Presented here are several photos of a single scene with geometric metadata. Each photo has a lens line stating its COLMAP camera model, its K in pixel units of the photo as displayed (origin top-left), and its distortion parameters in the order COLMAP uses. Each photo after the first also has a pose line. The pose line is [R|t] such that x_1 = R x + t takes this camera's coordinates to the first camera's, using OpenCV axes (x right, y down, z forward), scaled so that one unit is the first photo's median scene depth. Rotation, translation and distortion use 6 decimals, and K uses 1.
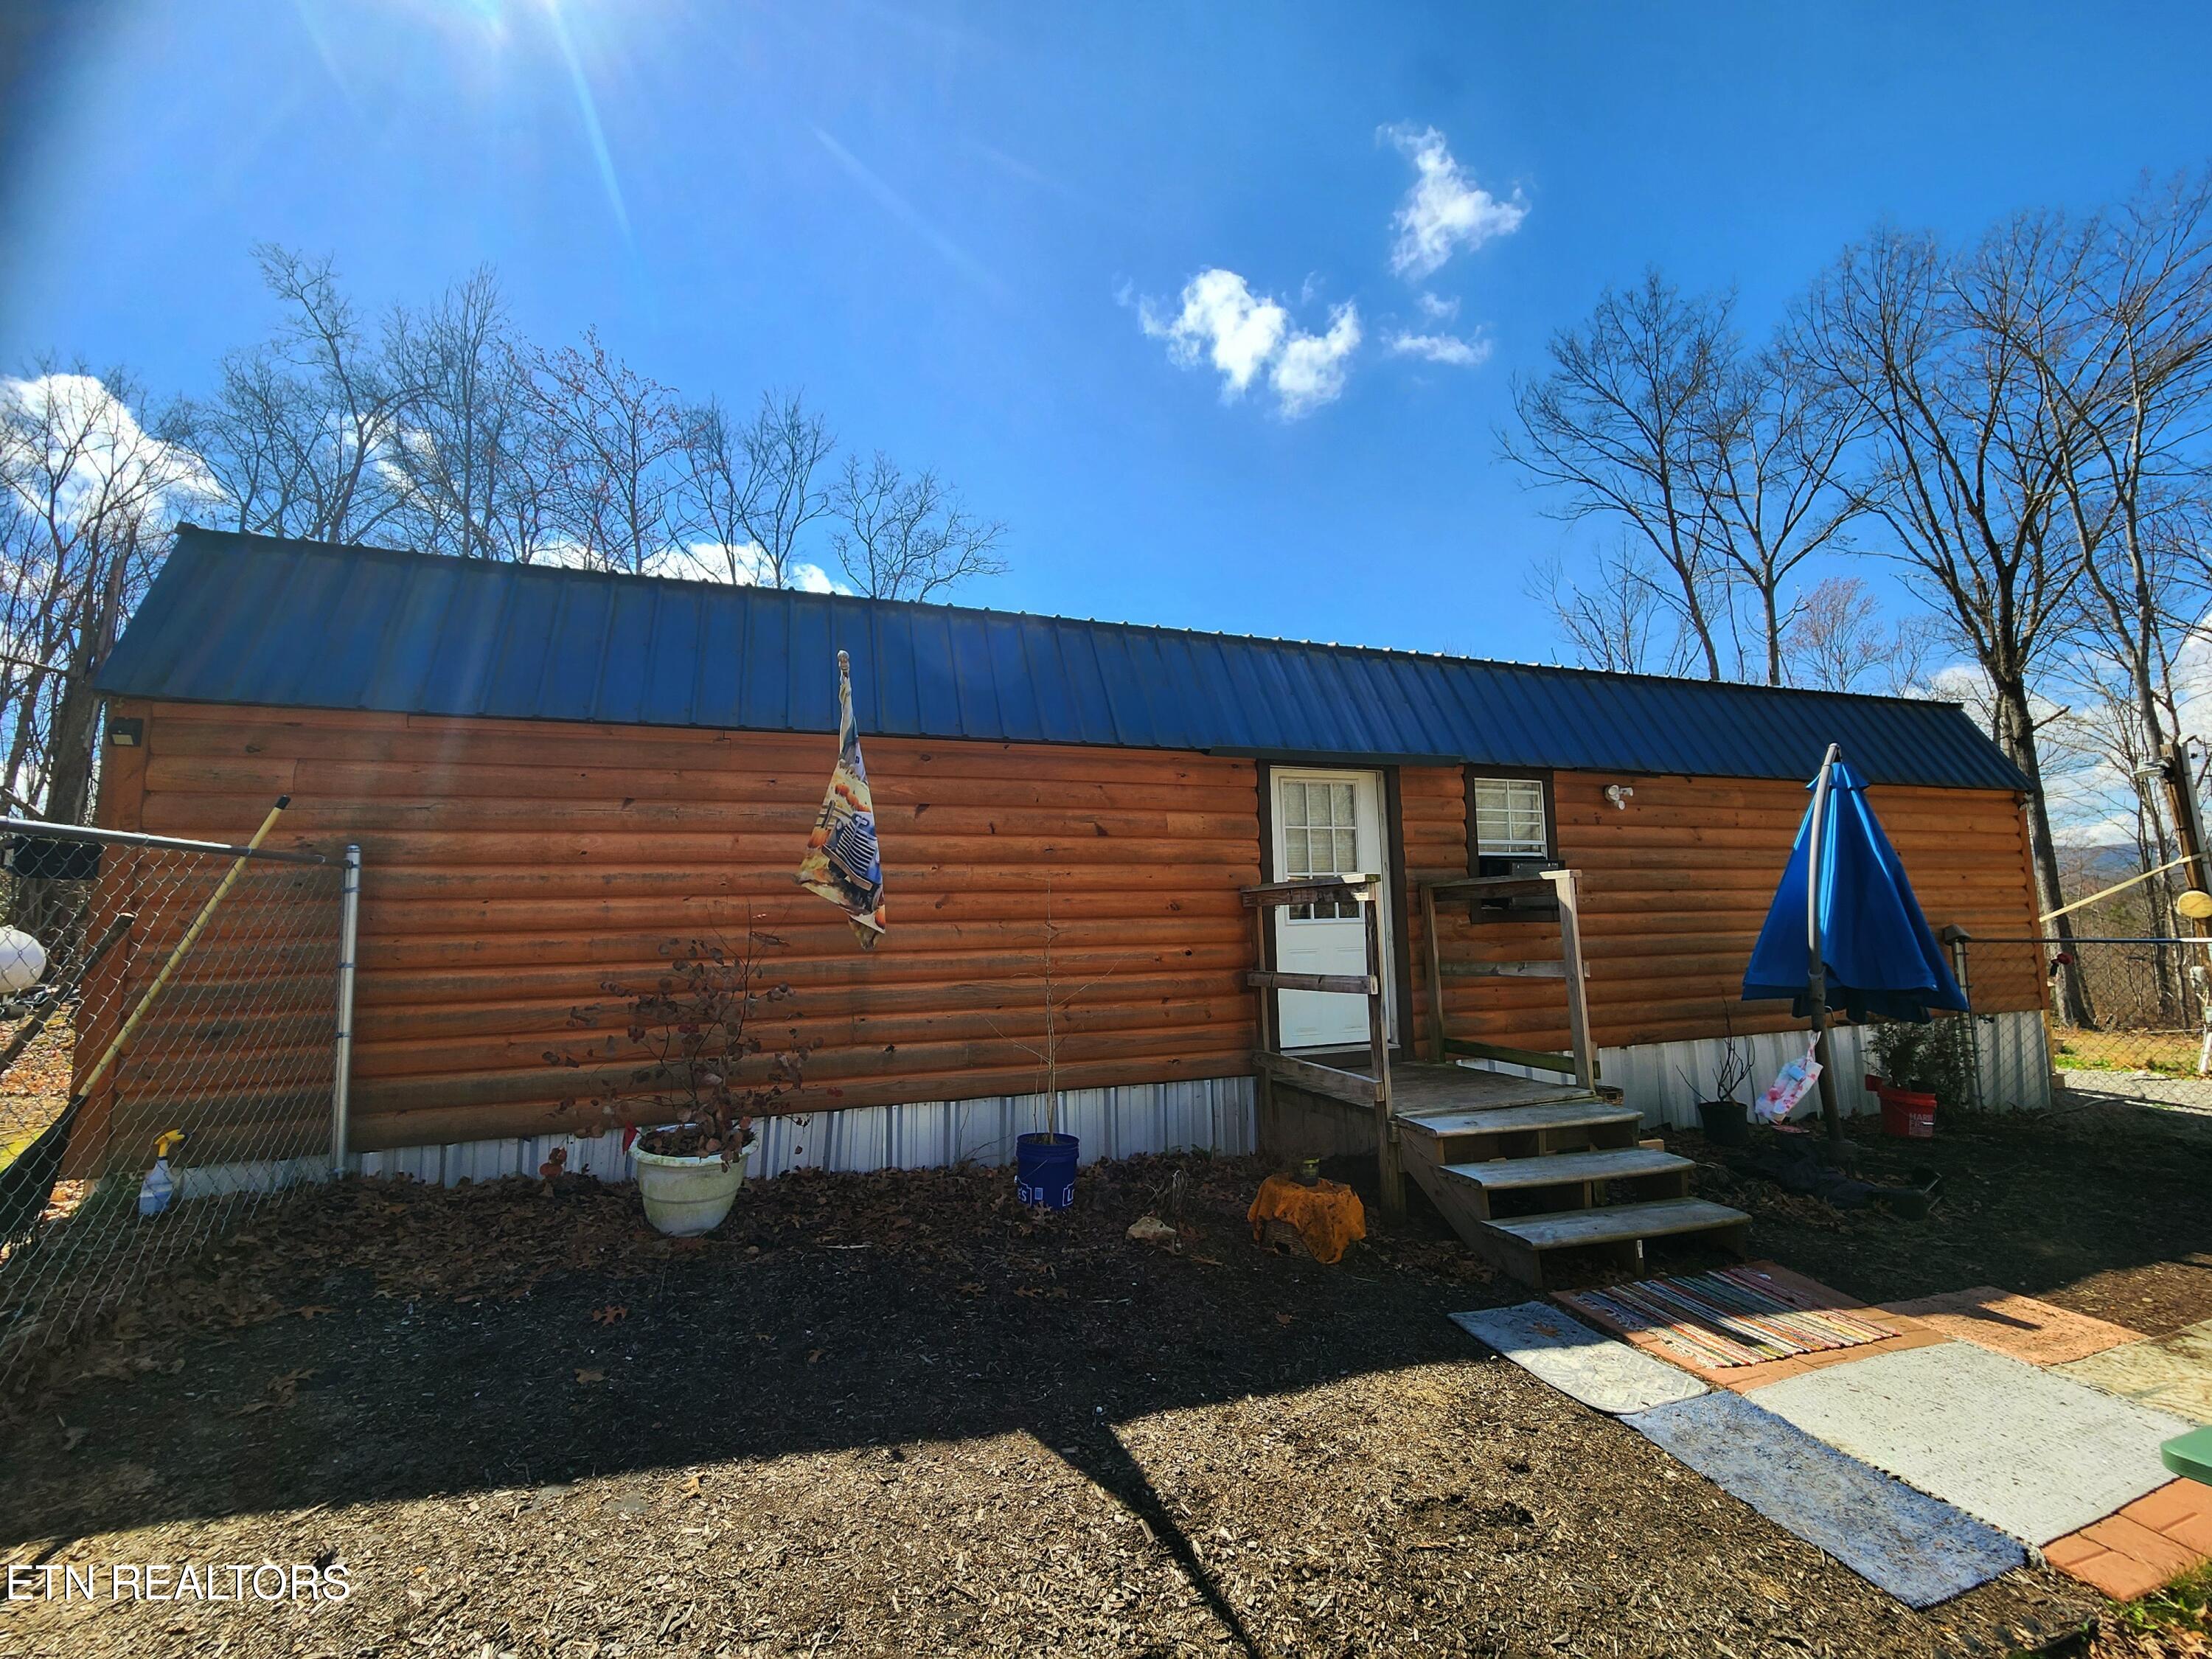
lens RADIAL K [[910.4, 0, 1107.9], [0, 910.4, 827.6], [0, 0, 1]] dist [-0.002289, 0.000656]
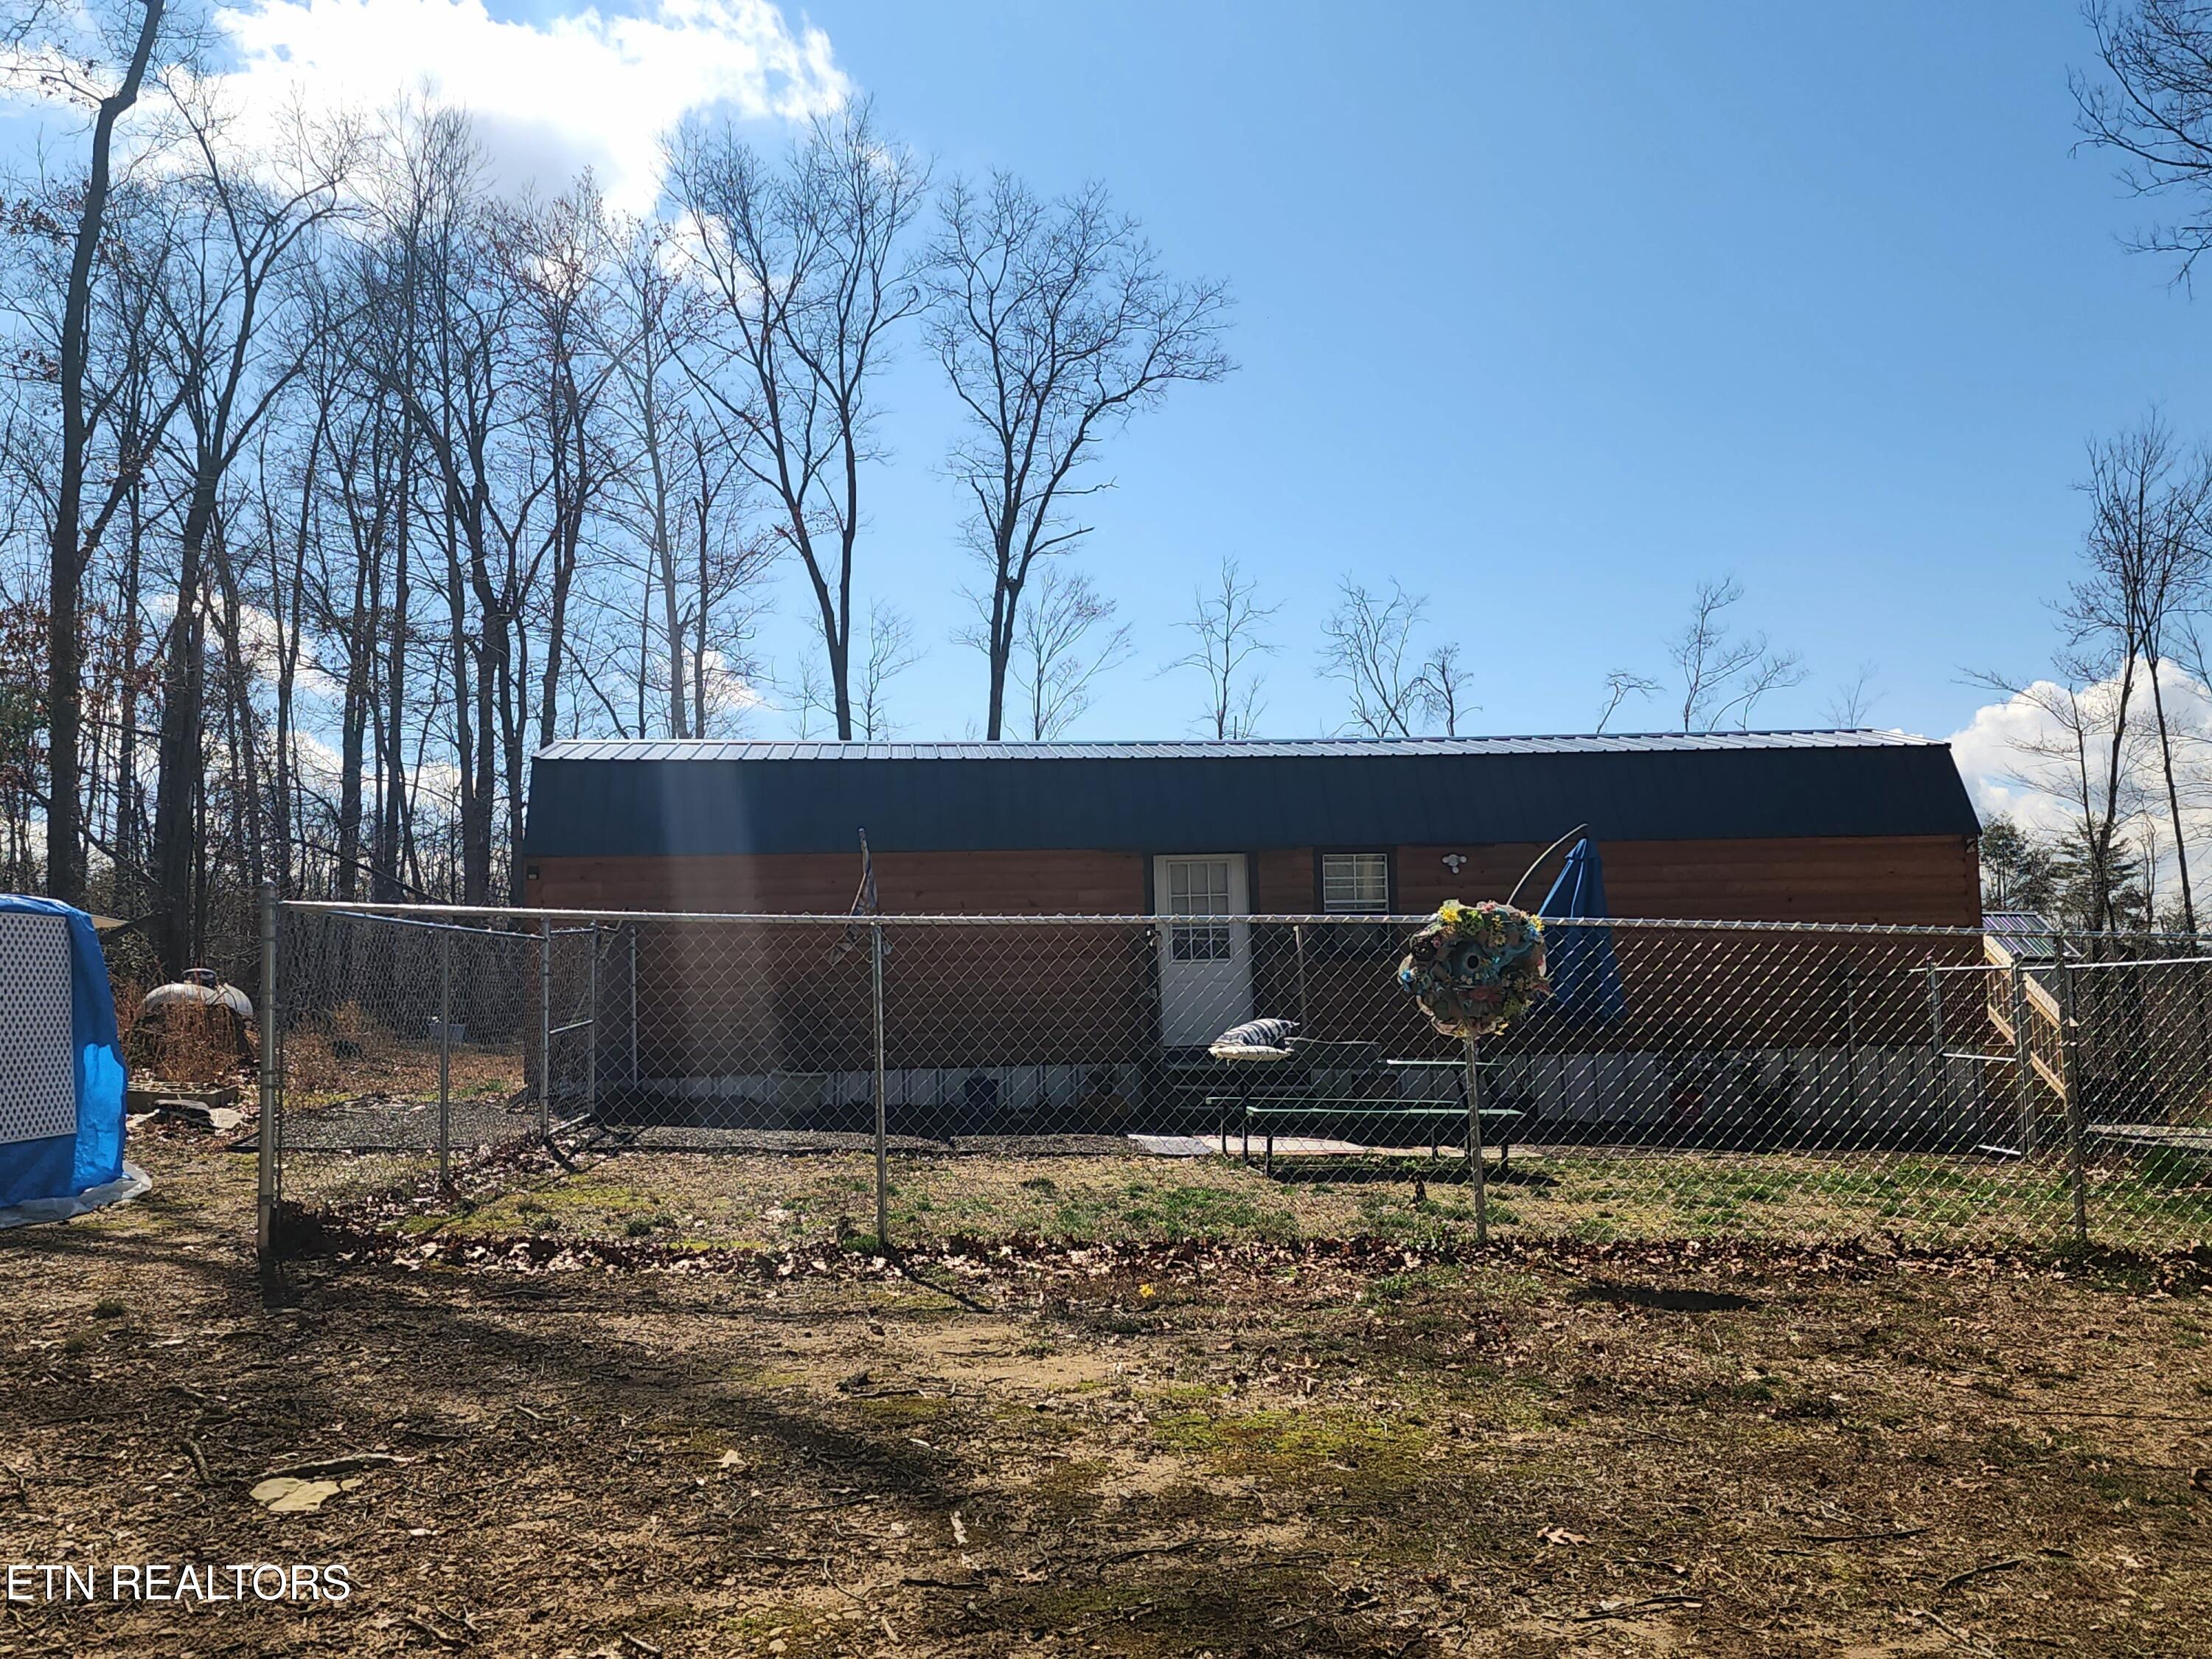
lens RADIAL K [[2003.5, 0, 1106.0], [0, 2003.5, 849.6], [0, 0, 1]] dist [0.126953, -0.194262]
pose [[0.973262, -0.023170, -0.228526, 0.842941], [0.029578, 0.999258, 0.024656, -0.159342], [0.227785, -0.030756, 0.973226, -2.165162]]
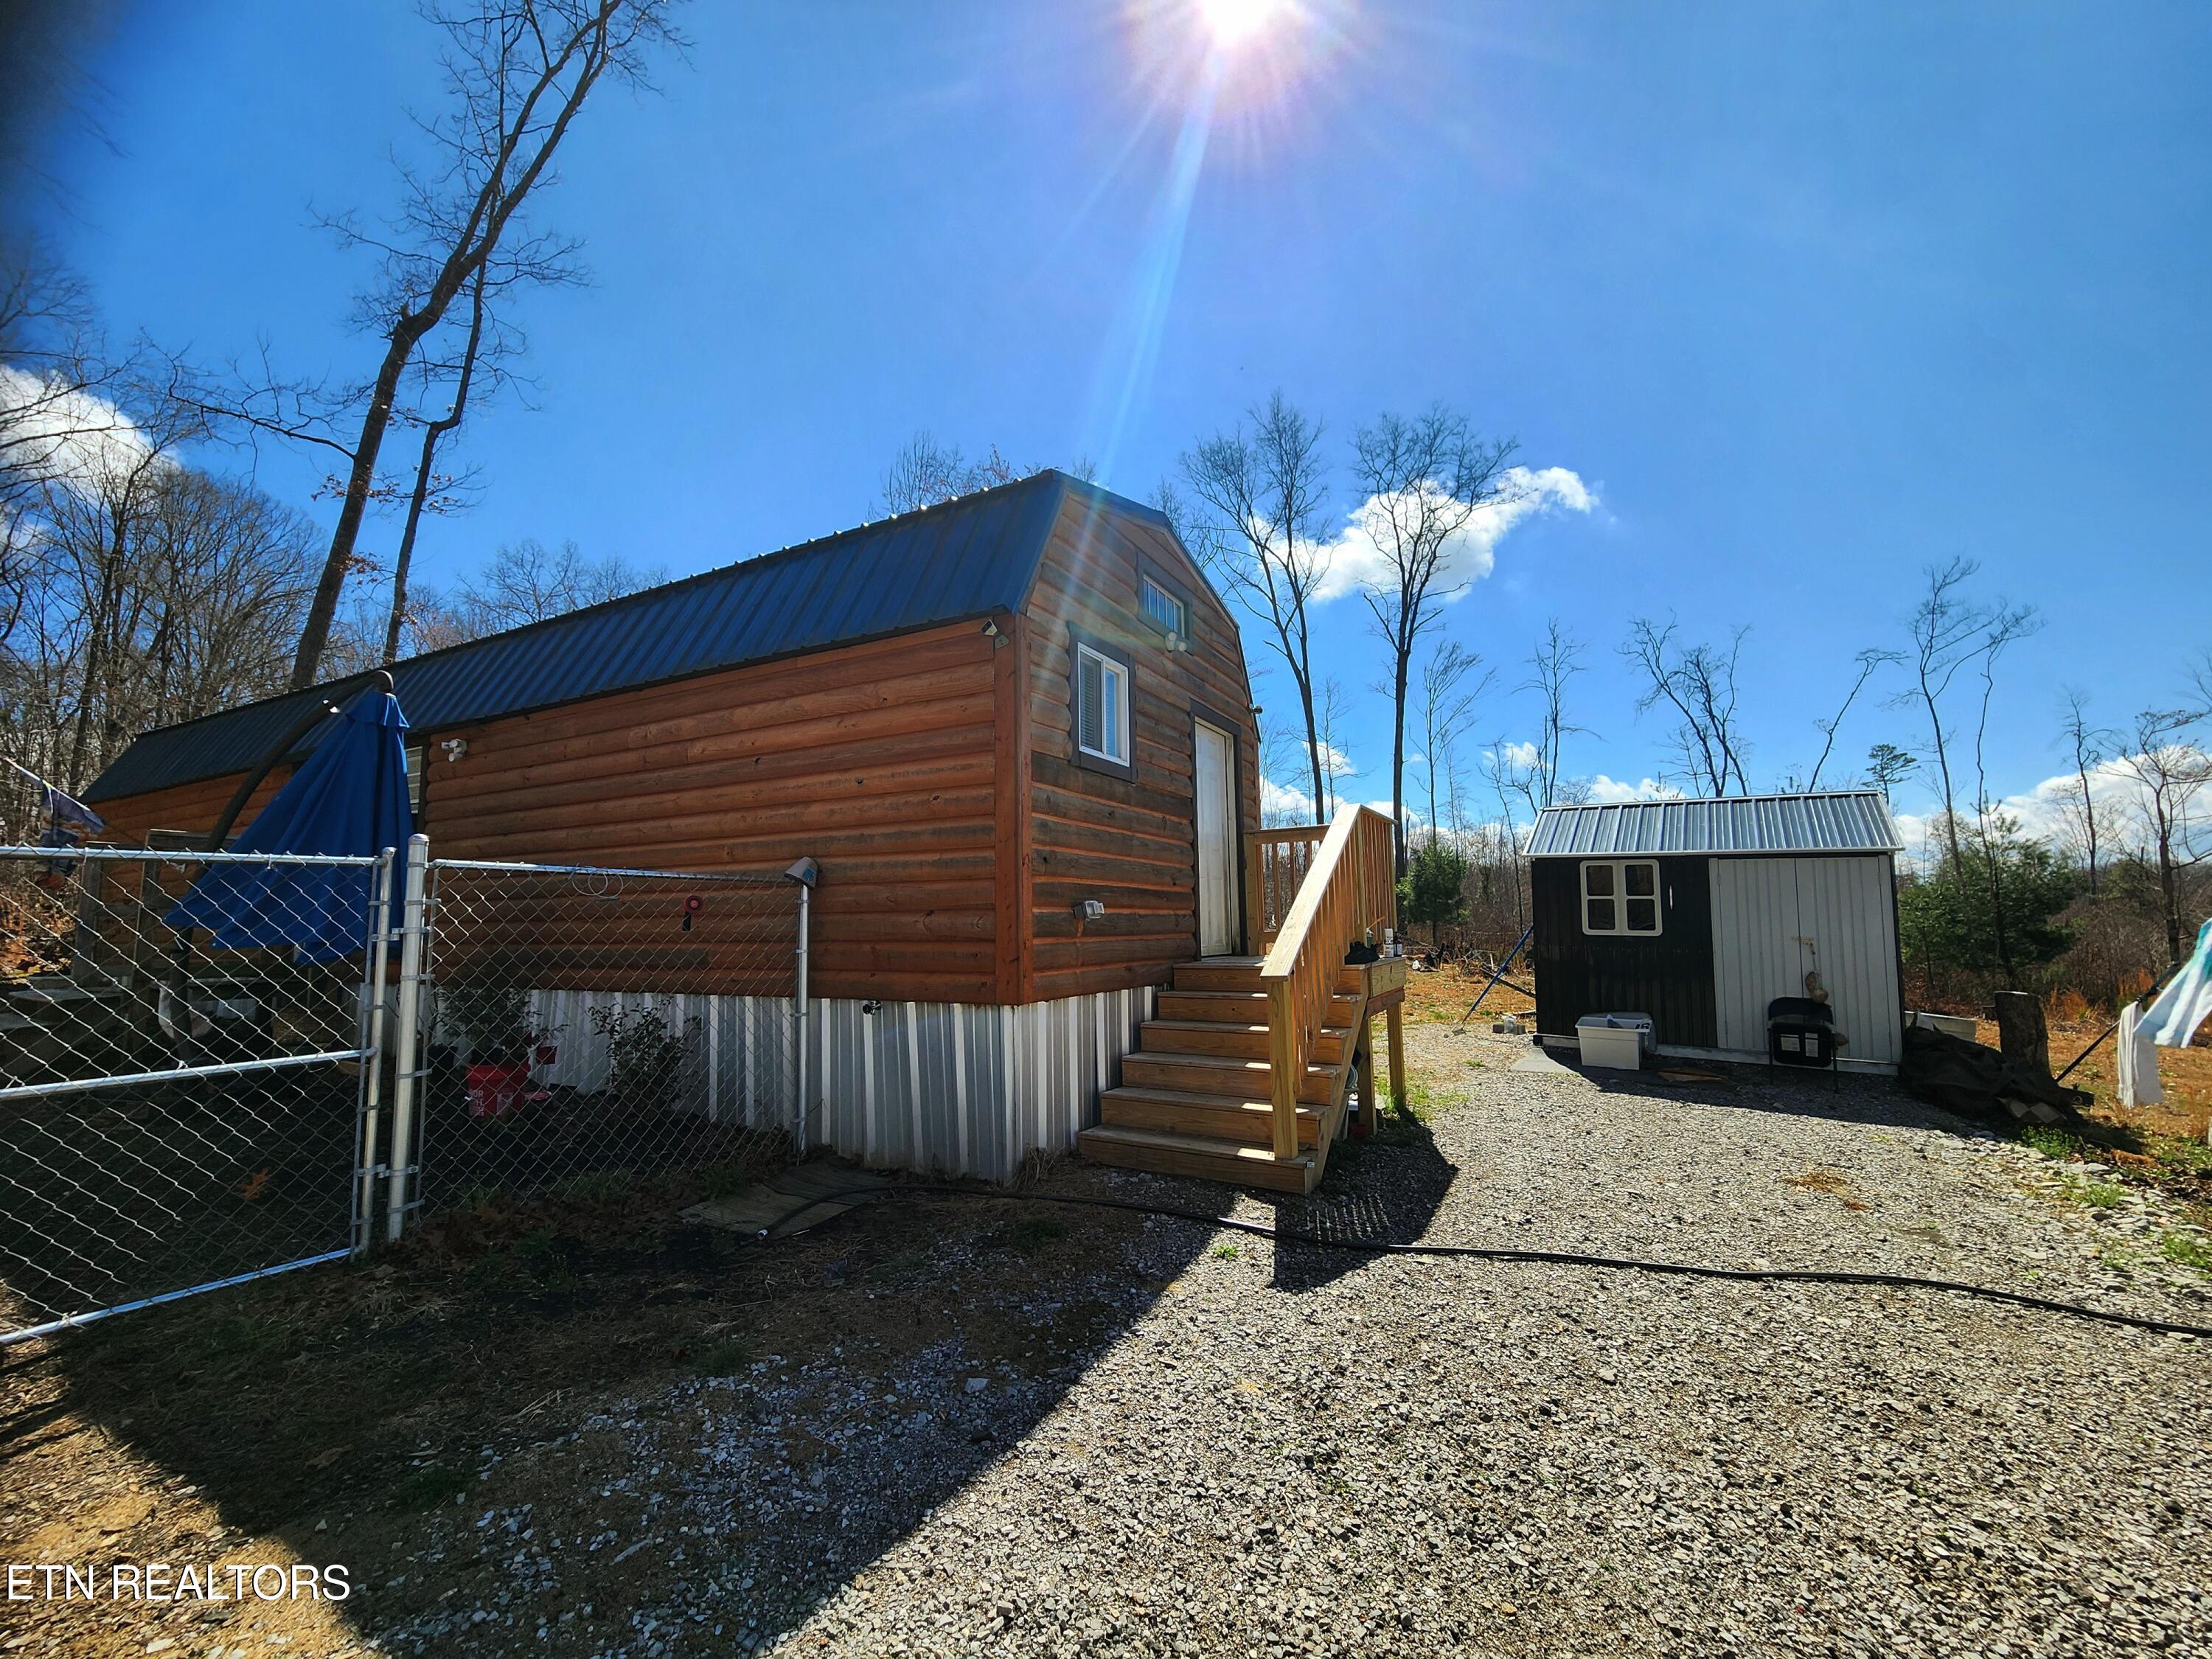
lens RADIAL K [[910.4, 0, 1107.9], [0, 910.4, 827.6], [0, 0, 1]] dist [-0.002289, 0.000656]
pose [[0.672562, -0.065577, -0.737130, 2.126262], [0.079934, 0.996676, -0.015734, 0.153969], [0.735711, -0.048340, 0.675568, 0.976130]]
